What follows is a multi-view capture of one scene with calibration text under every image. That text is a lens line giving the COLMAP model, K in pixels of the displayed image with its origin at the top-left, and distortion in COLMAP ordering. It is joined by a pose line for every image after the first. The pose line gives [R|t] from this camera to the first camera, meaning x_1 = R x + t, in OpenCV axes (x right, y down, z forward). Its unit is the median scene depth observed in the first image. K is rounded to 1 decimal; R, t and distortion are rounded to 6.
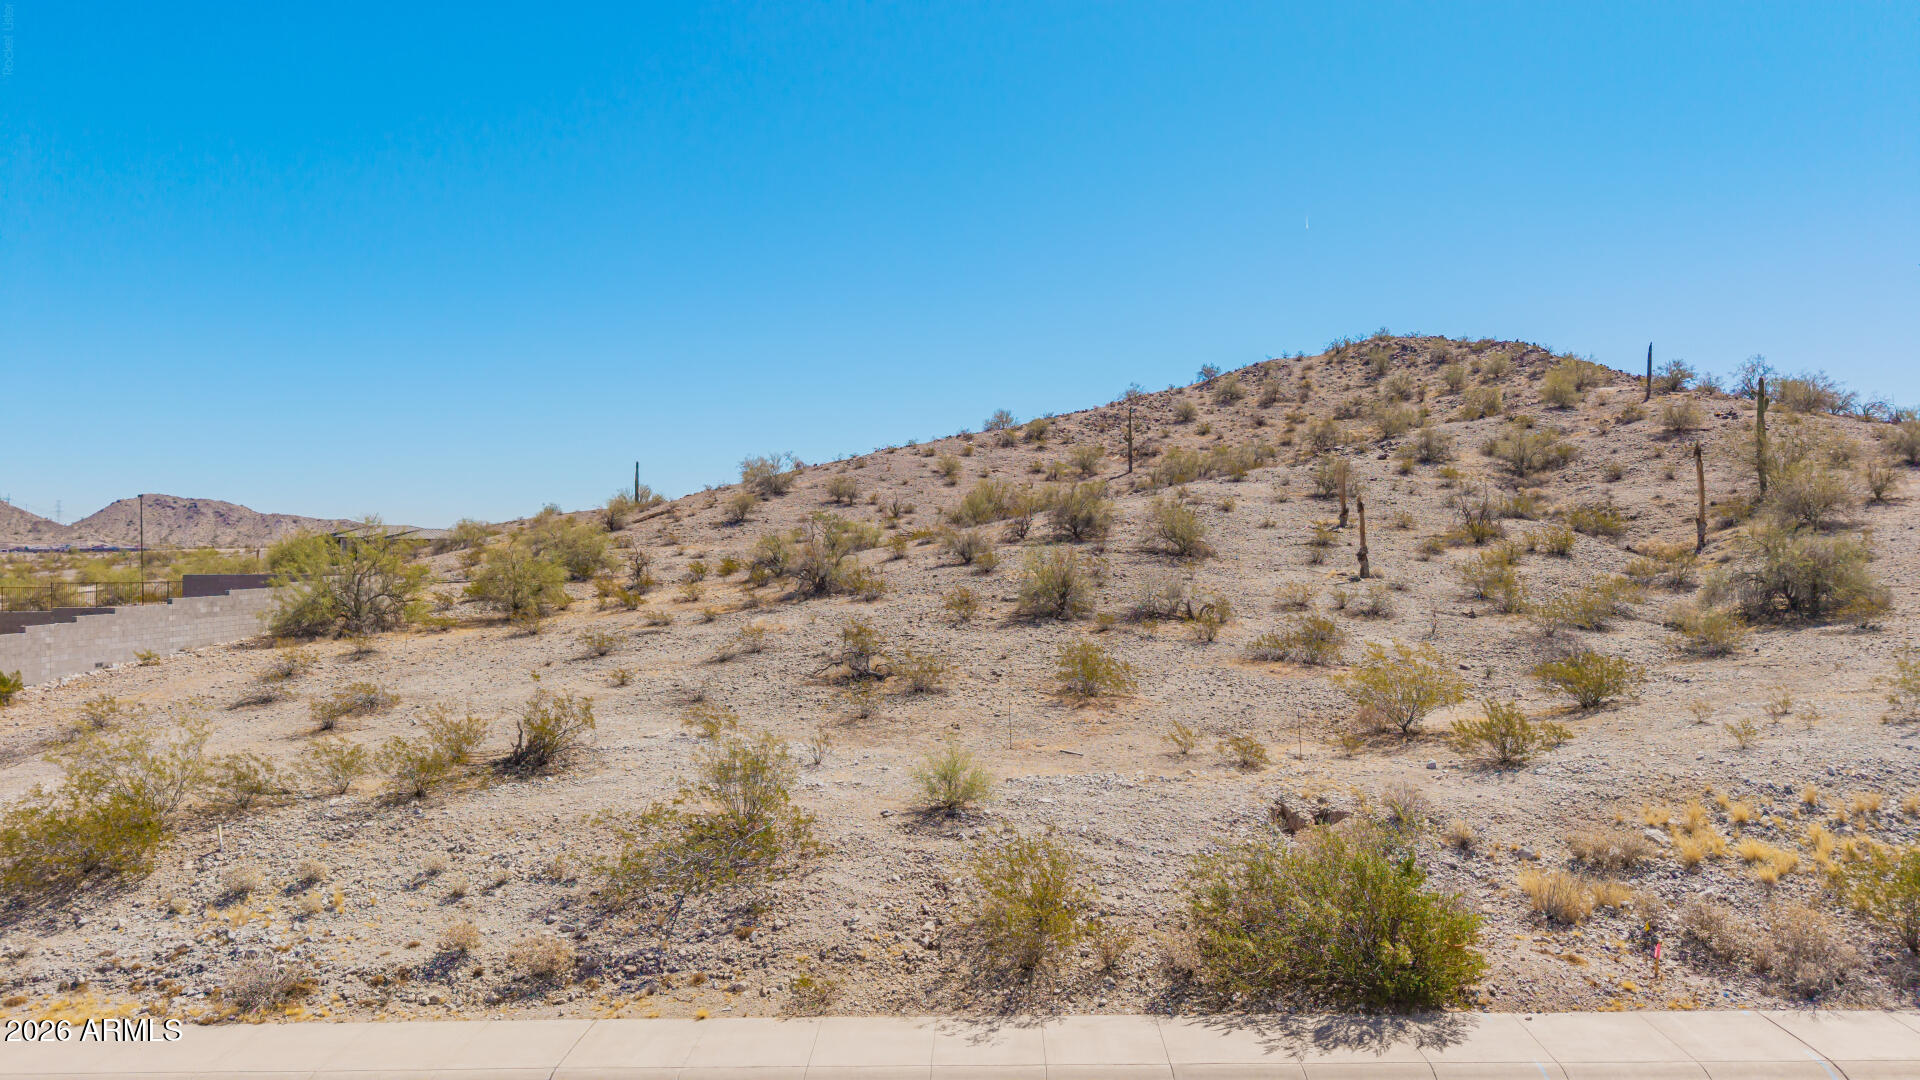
lens RADIAL K [[1284.0, 0, 964.9], [0, 1284.0, 545.7], [0, 0, 1]] dist [0.021030, -0.024995]
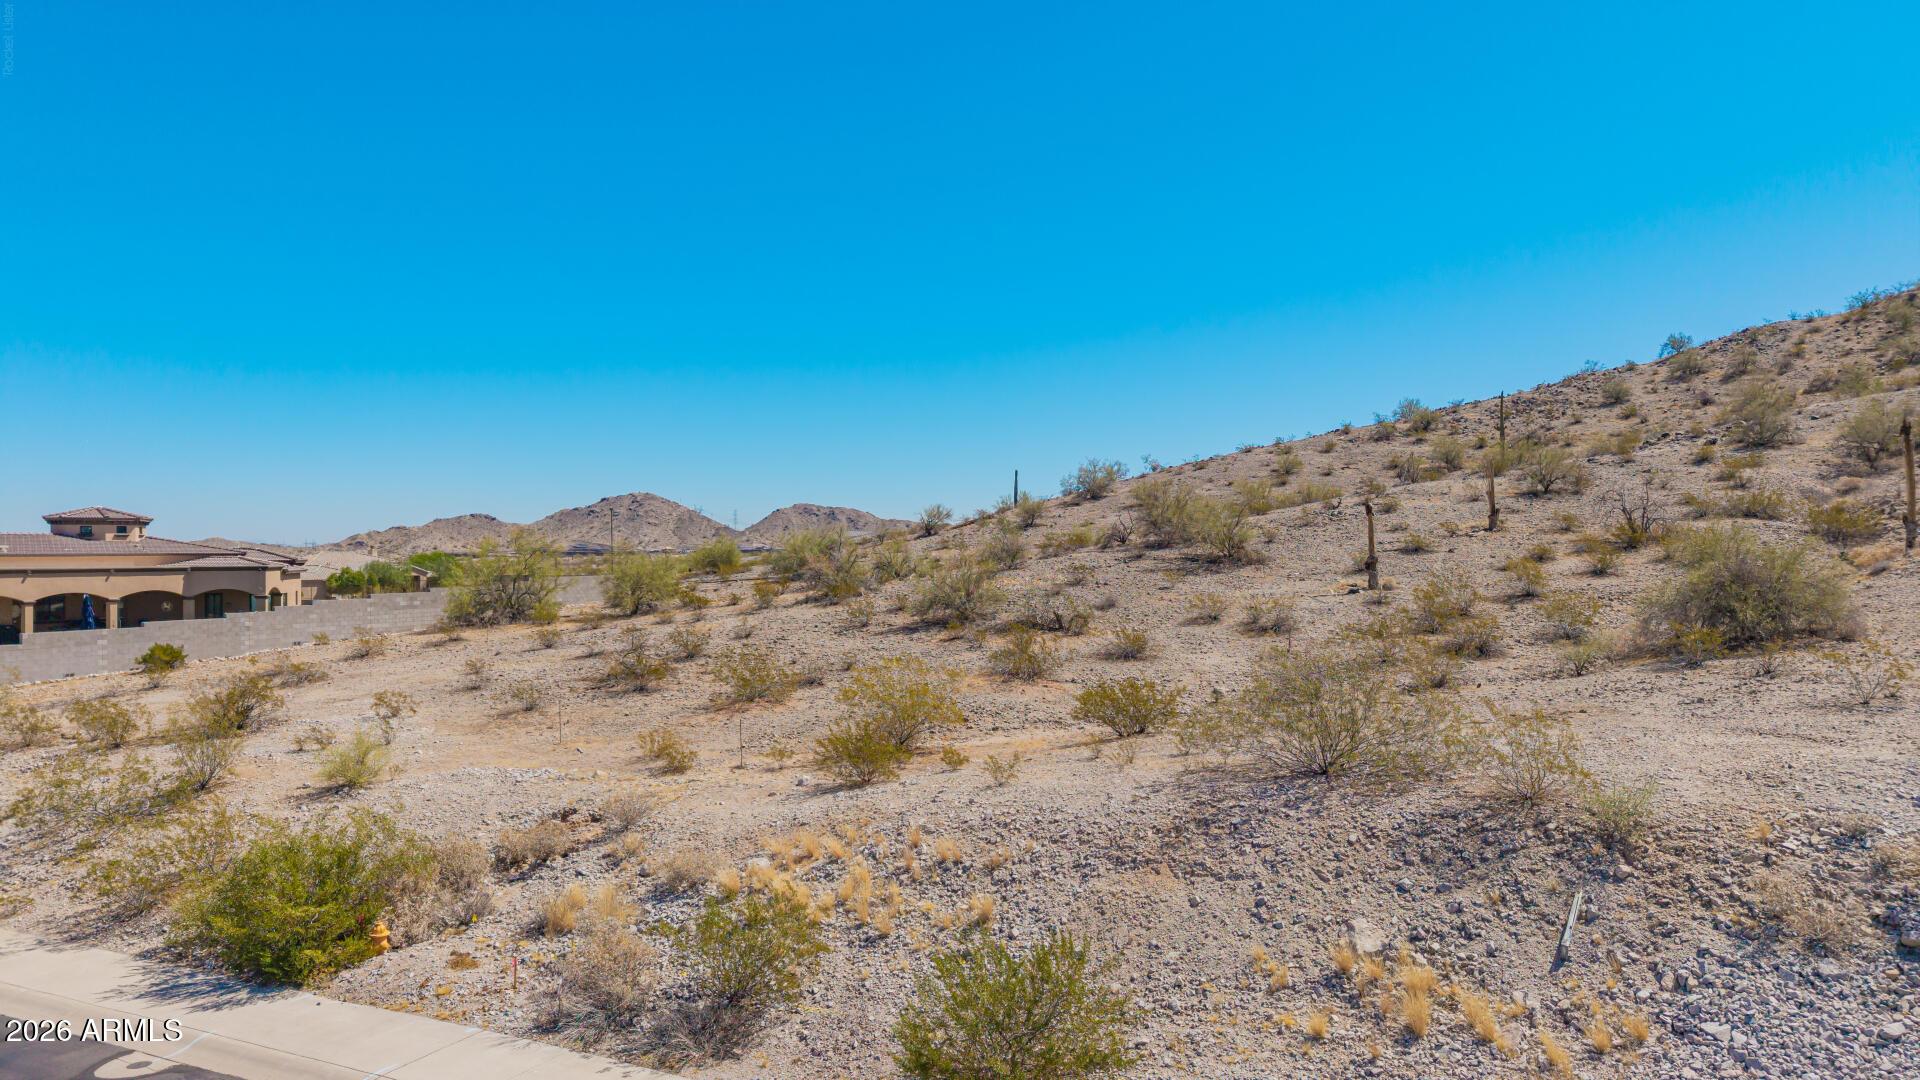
lens RADIAL K [[1284.0, 0, 964.9], [0, 1284.0, 545.7], [0, 0, 1]] dist [0.021030, -0.024995]
pose [[0.902937, -0.002614, -0.429764, 0.130870], [0.002480, 0.999997, -0.000874, -0.001395], [0.429765, -0.000277, 0.902941, 0.023515]]
